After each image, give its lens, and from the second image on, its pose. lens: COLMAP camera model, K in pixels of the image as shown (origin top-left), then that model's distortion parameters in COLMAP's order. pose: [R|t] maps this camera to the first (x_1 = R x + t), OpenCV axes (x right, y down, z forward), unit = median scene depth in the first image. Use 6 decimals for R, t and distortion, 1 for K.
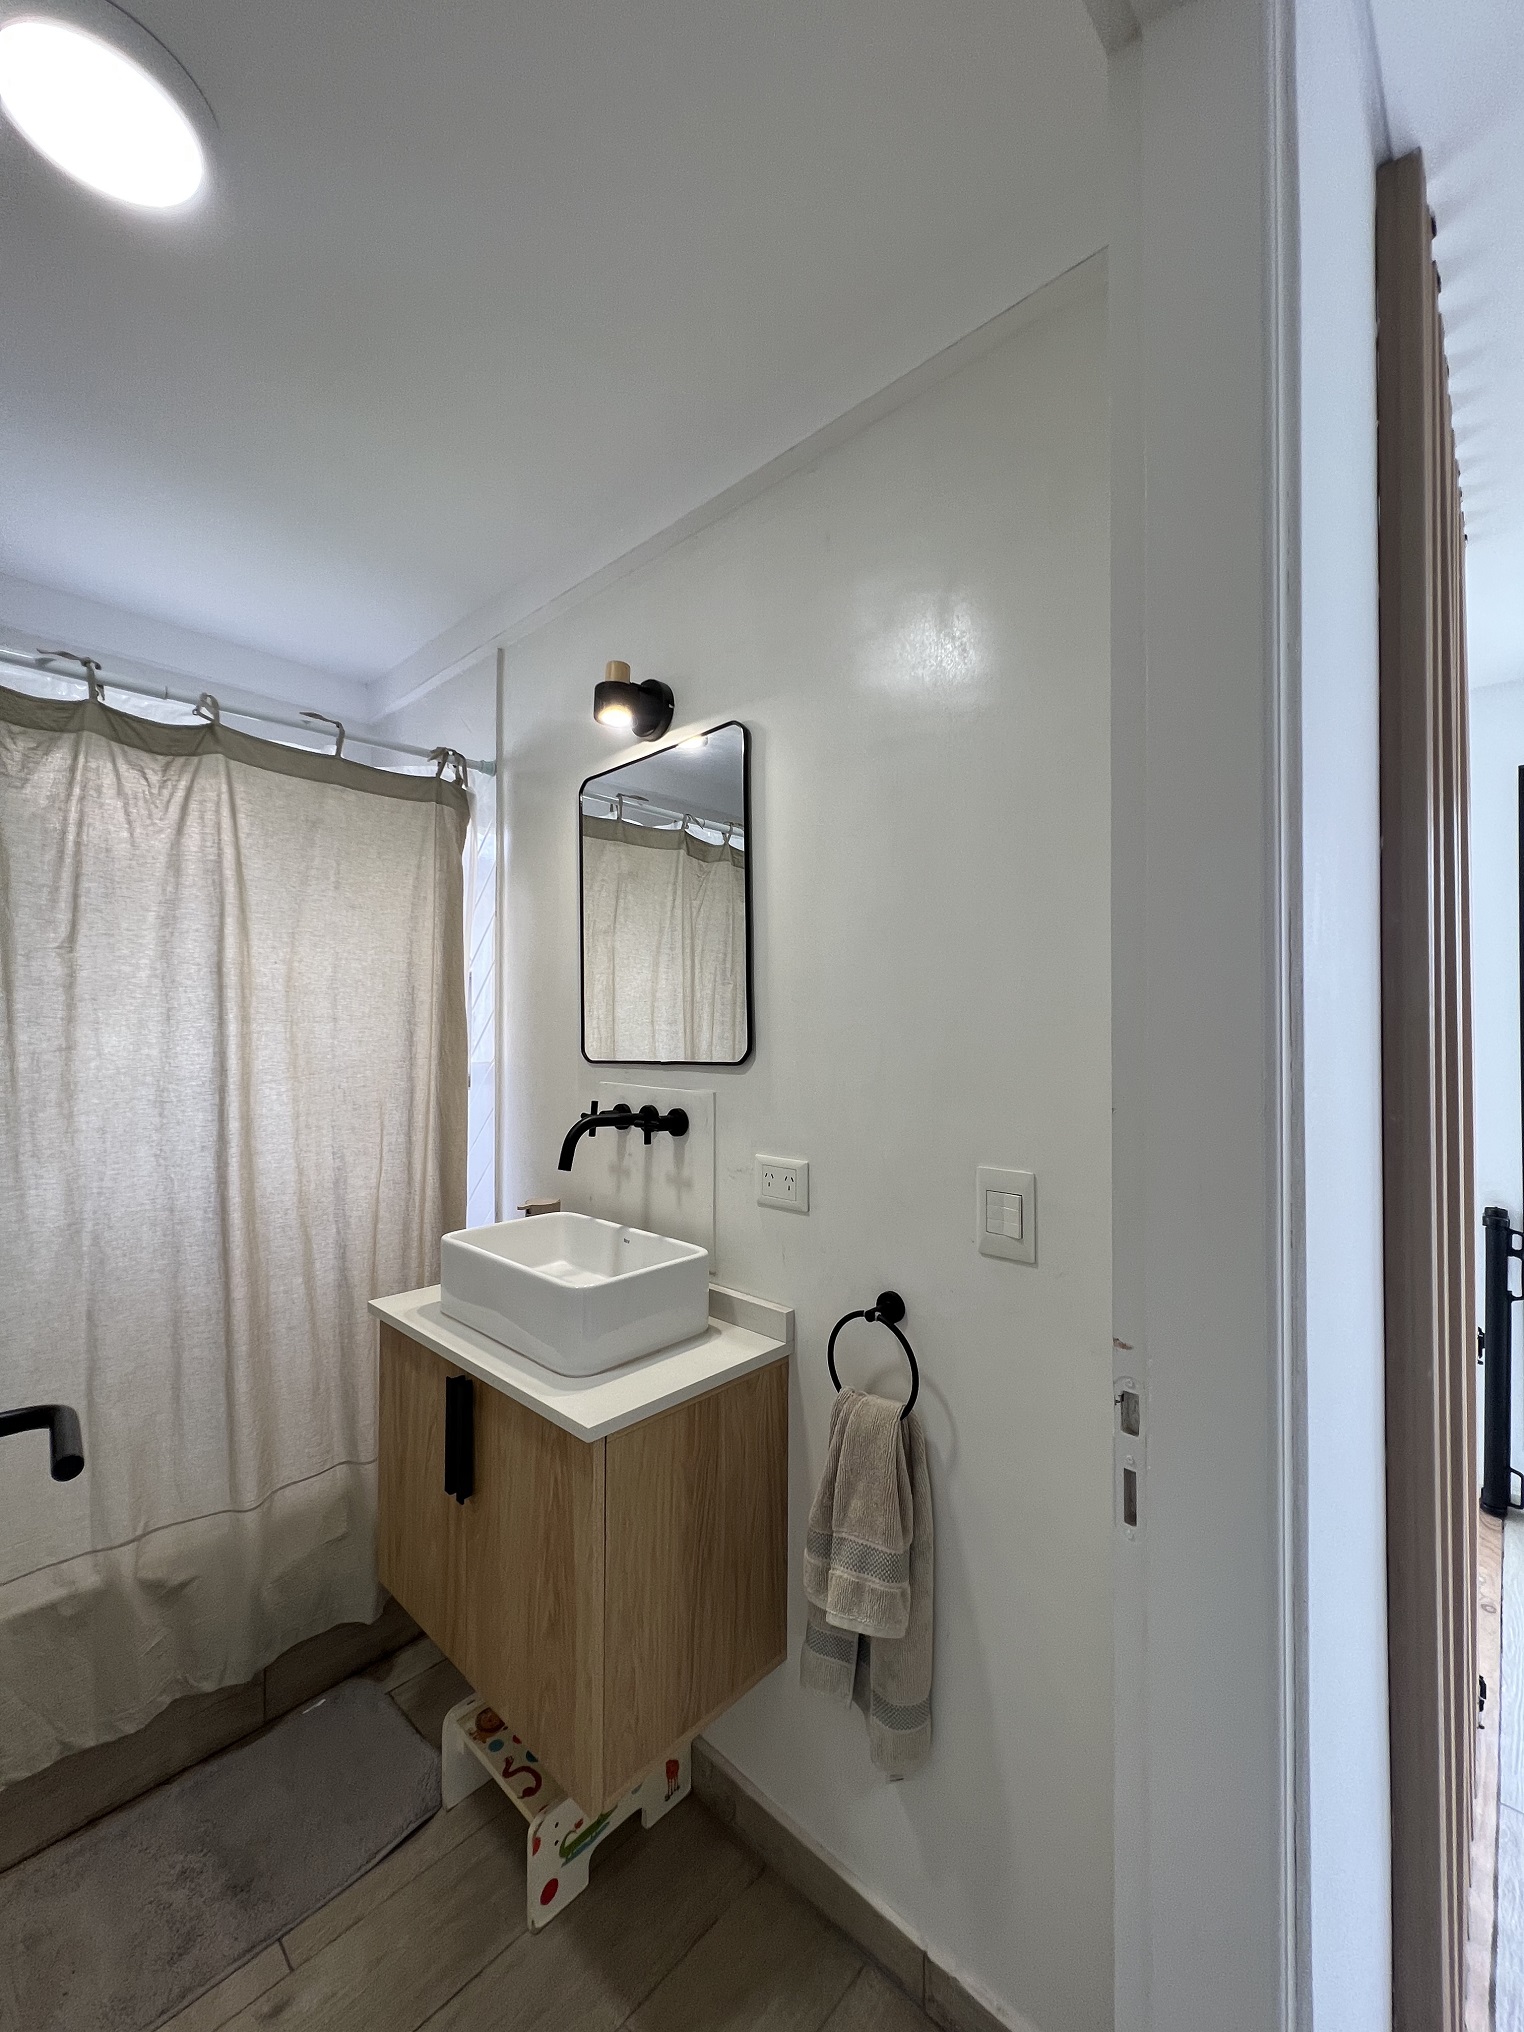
lens RADIAL K [[815.2, 0, 763.0], [0, 815.2, 1022.7], [0, 0, 1]] dist [-0.006212, 0.000692]
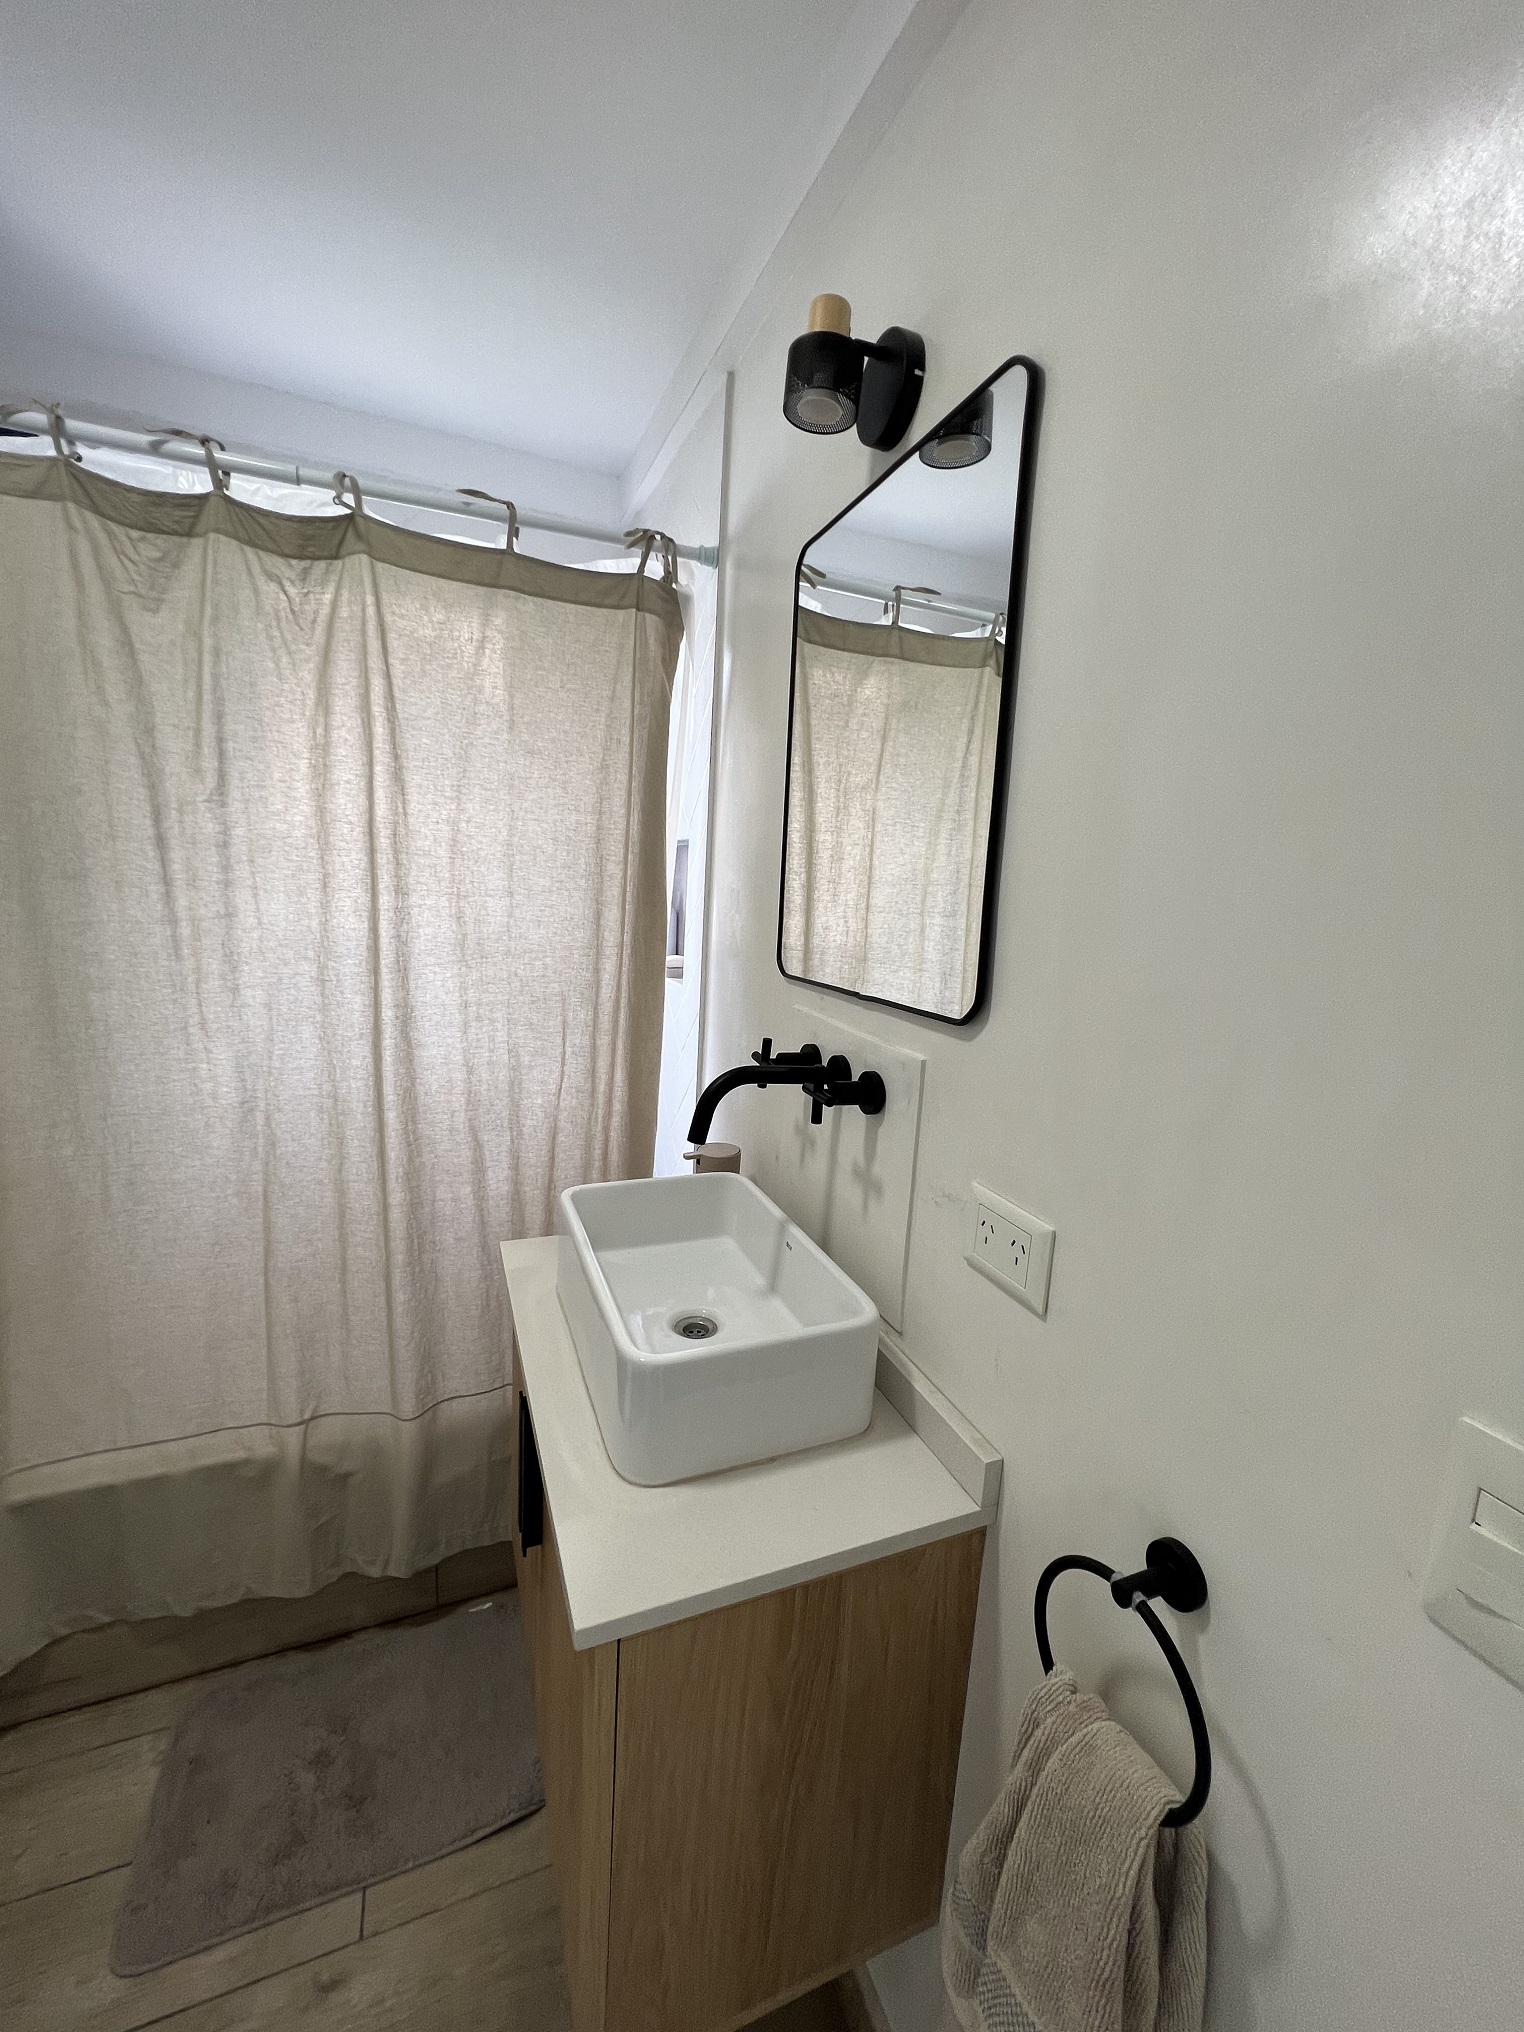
lens RADIAL K [[815.2, 0, 768.2], [0, 815.2, 1020.4], [0, 0, 1]] dist [-0.006212, 0.000692]
pose [[0.909545, 0.118796, -0.398265, 0.068746], [-0.052153, 0.983328, 0.174204, -0.040627], [0.412320, -0.137675, 0.900576, 0.391276]]
